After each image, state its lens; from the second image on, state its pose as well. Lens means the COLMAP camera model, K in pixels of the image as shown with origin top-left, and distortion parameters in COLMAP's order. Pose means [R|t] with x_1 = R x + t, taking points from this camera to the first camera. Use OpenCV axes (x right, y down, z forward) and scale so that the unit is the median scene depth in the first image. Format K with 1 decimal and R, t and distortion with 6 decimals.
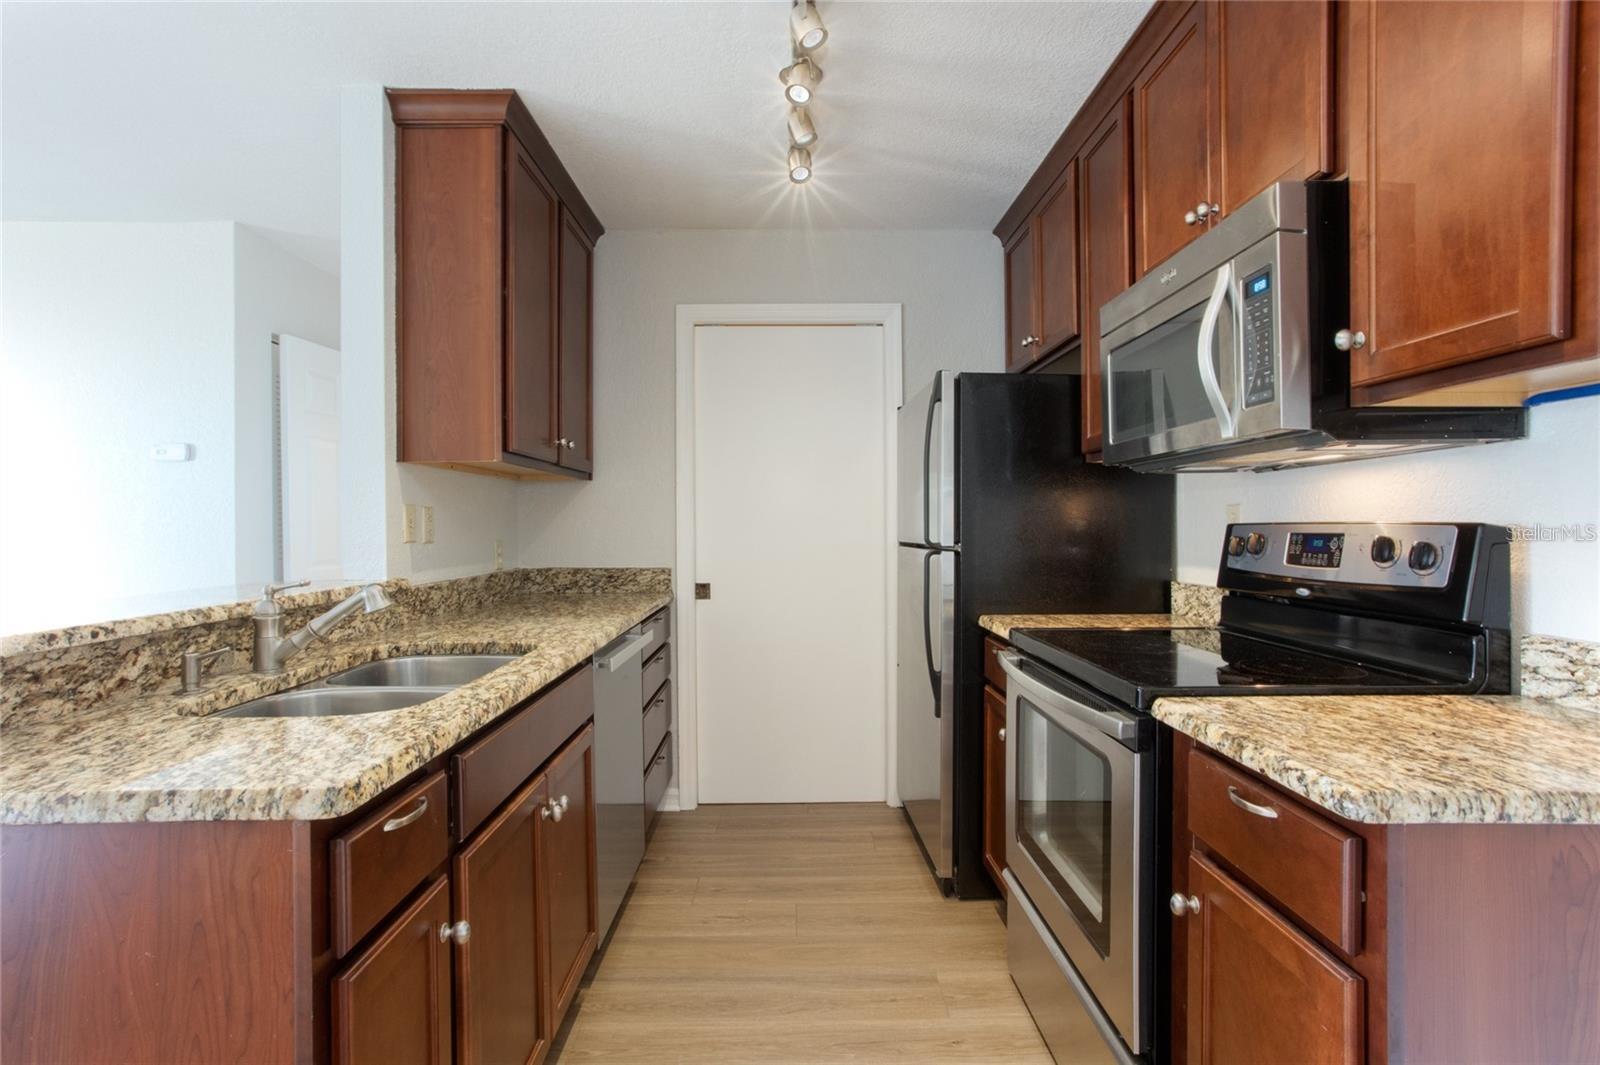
lens RADIAL K [[778.6, 0, 800.0], [0, 778.6, 532.5], [0, 0, 1]] dist [-0.035961, 0.026963]
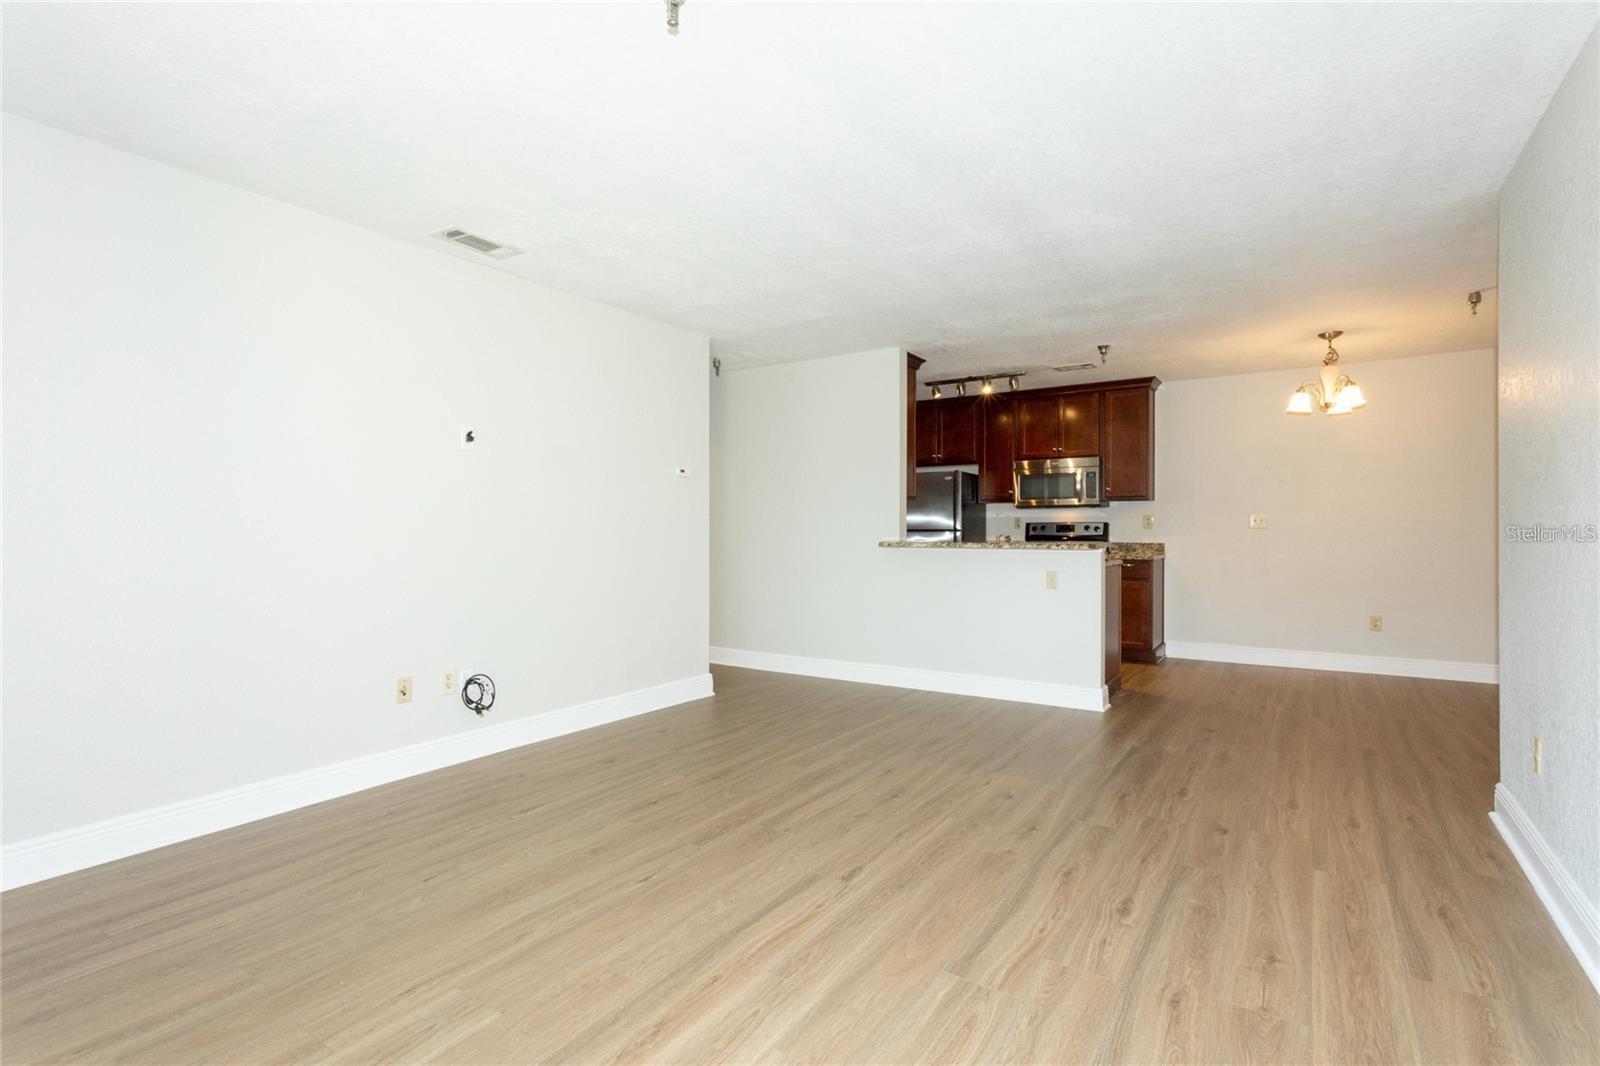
lens RADIAL K [[763.4, 0, 798.6], [0, 763.4, 537.1], [0, 0, 1]] dist [0.004040, 0.000302]
pose [[0.572221, -0.002028, 0.820097, -4.617840], [0.005779, 0.999982, -0.001559, 0.085247], [-0.820079, 0.005632, 0.572222, -0.291894]]
